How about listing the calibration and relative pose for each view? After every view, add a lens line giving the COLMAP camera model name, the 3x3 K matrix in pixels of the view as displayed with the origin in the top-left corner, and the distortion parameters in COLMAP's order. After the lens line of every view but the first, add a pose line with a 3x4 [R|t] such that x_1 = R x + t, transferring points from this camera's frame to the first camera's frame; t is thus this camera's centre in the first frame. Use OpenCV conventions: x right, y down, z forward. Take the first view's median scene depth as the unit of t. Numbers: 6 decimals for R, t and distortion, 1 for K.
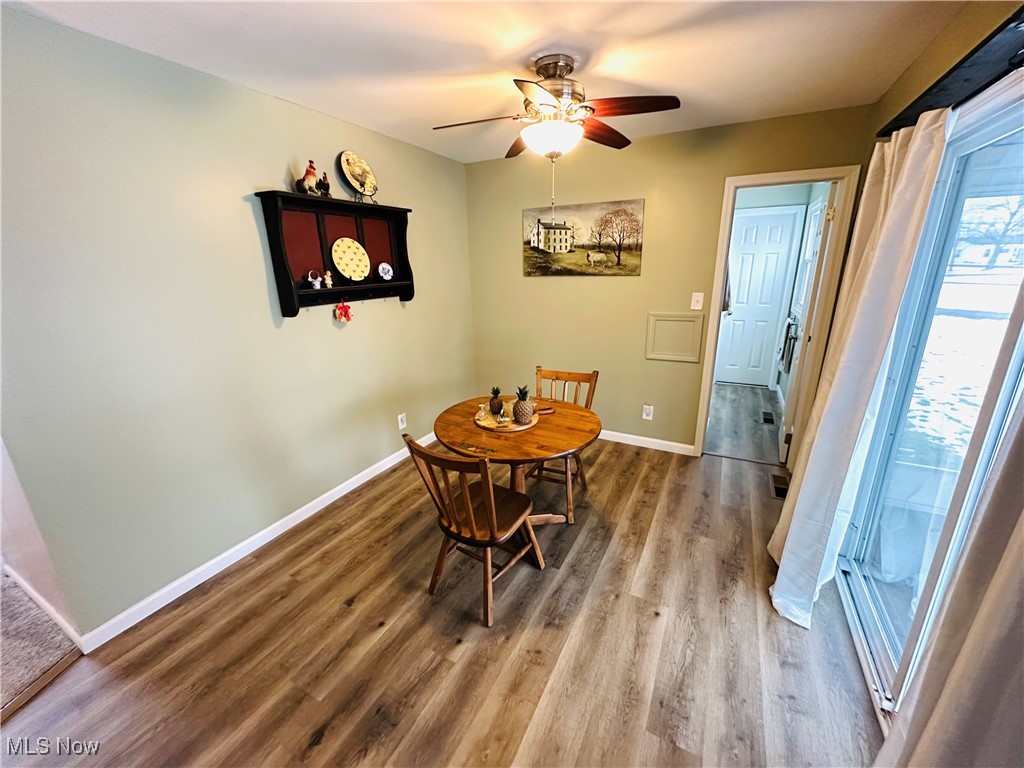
lens RADIAL K [[408.0, 0, 511.3], [0, 408.0, 385.7], [0, 0, 1]] dist [-0.002875, 0.000594]
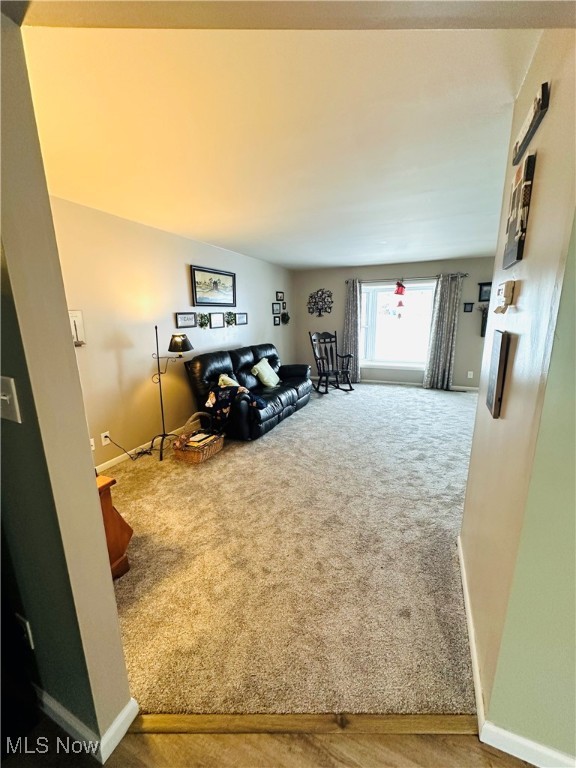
lens RADIAL K [[306.0, 0, 288.9], [0, 306.0, 382.8], [0, 0, 1]] dist [-0.002875, 0.000594]
pose [[0.063201, 0.233463, -0.970310, -0.414136], [-0.276113, 0.938393, 0.207799, -0.025256], [0.959045, 0.254782, 0.123769, 0.237915]]
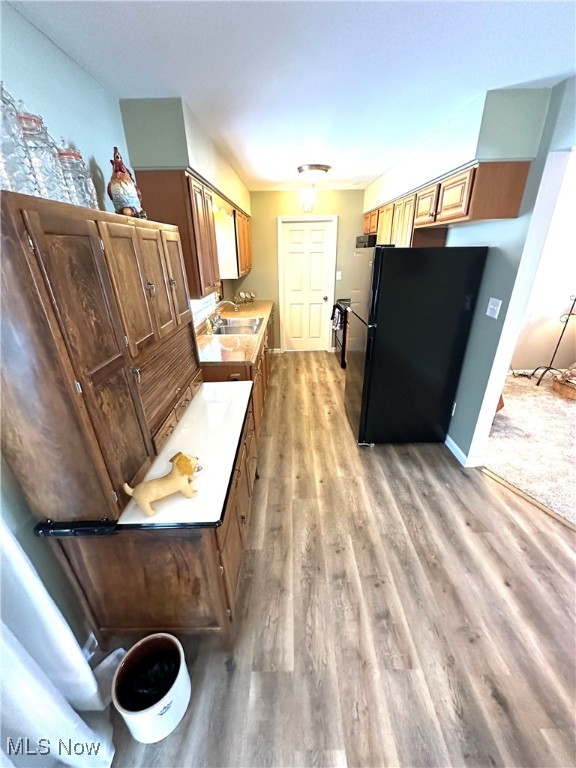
lens RADIAL K [[306.0, 0, 288.7], [0, 306.0, 384.0], [0, 0, 1]] dist [-0.002875, 0.000594]
pose [[-0.885579, 0.220238, -0.408956, 0.109909], [-0.099260, 0.770374, 0.629819, -0.161568], [0.453759, 0.598347, -0.660366, 0.403706]]
